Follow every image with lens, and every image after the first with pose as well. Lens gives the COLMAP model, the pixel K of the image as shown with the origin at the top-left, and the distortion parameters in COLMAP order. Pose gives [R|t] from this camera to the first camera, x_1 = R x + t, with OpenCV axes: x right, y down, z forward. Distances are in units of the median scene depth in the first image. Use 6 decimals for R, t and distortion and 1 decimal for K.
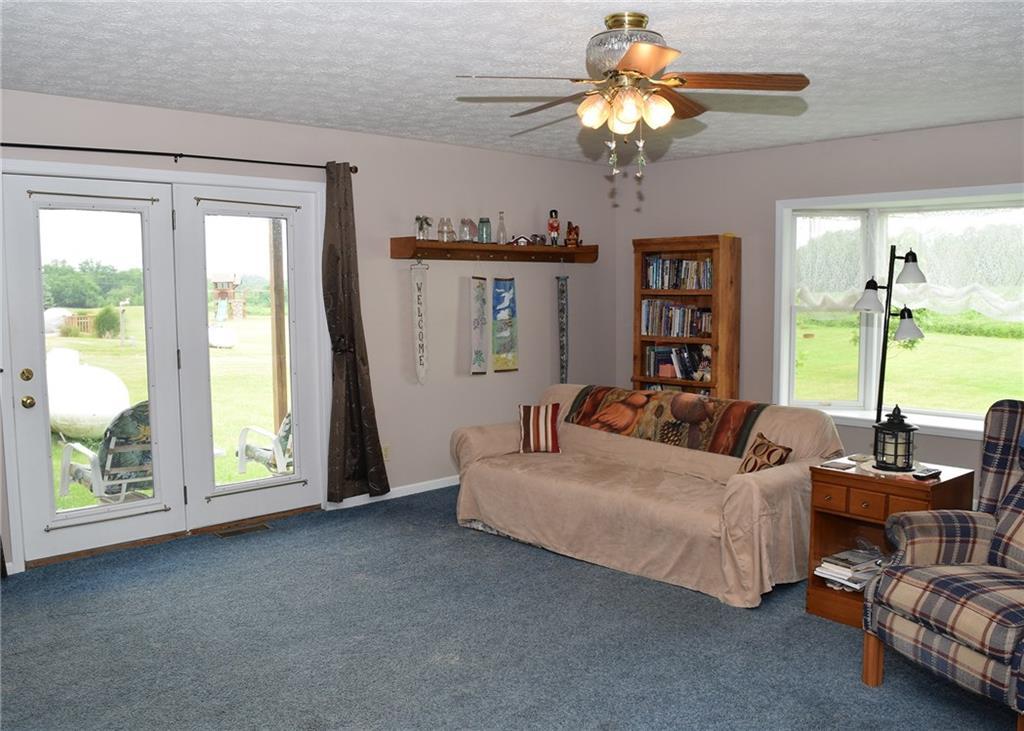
lens RADIAL K [[862.5, 0, 512.0], [0, 862.5, 365.5], [0, 0, 1]] dist [-0.093505, 0.013210]
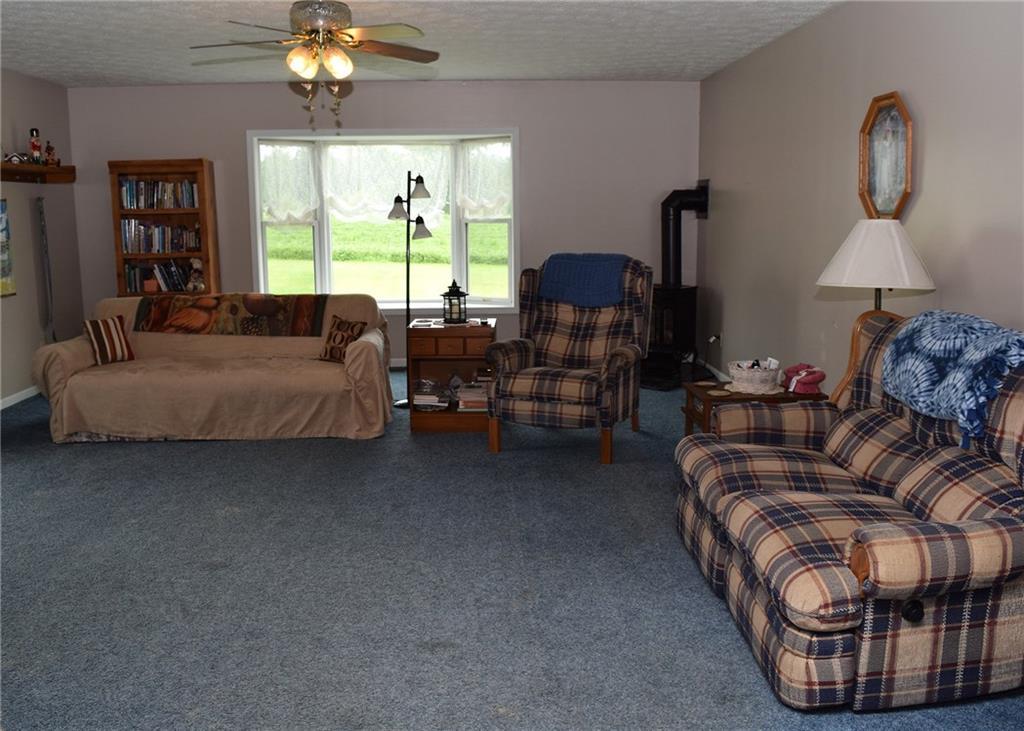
lens RADIAL K [[884.4, 0, 512.0], [0, 884.4, 365.5], [0, 0, 1]] dist [-0.088474, 0.001840]
pose [[0.647262, -0.129294, 0.751222, -0.447728], [0.070901, 0.991449, 0.109550, 0.022480], [-0.758963, -0.017645, 0.650895, -0.059916]]
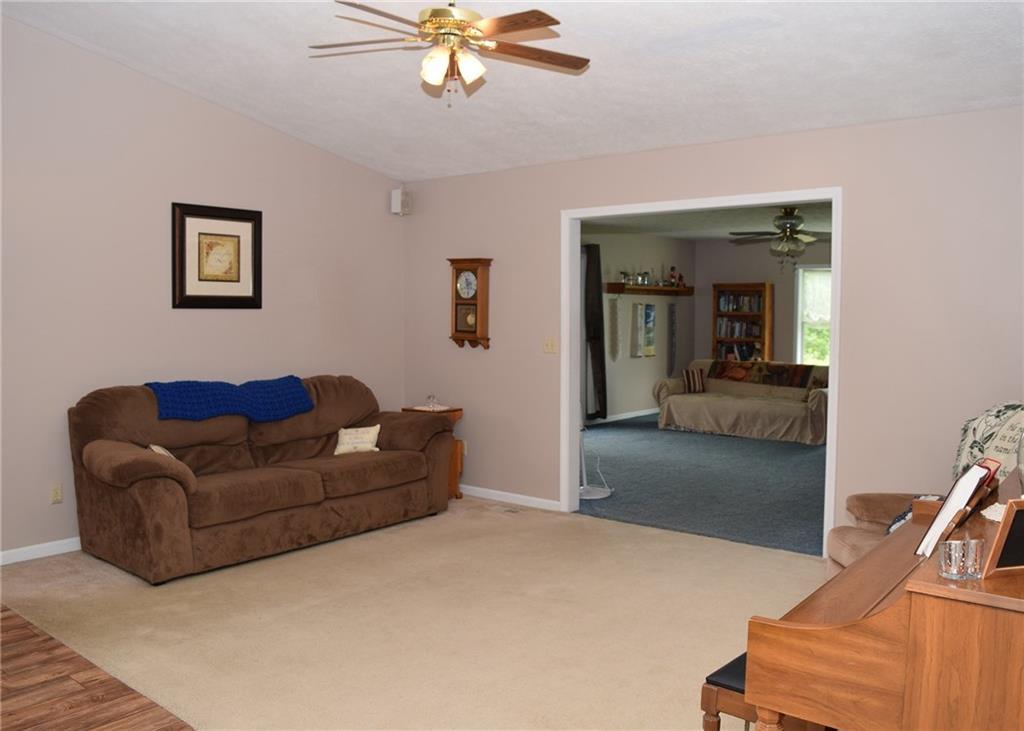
lens RADIAL K [[884.4, 0, 512.0], [0, 884.4, 365.5], [0, 0, 1]] dist [-0.088474, 0.001840]
pose [[0.990873, 0.004760, 0.134712, -0.652466], [-0.001084, 0.999625, -0.027348, 0.092762], [-0.134791, 0.026952, 0.990507, -0.943409]]
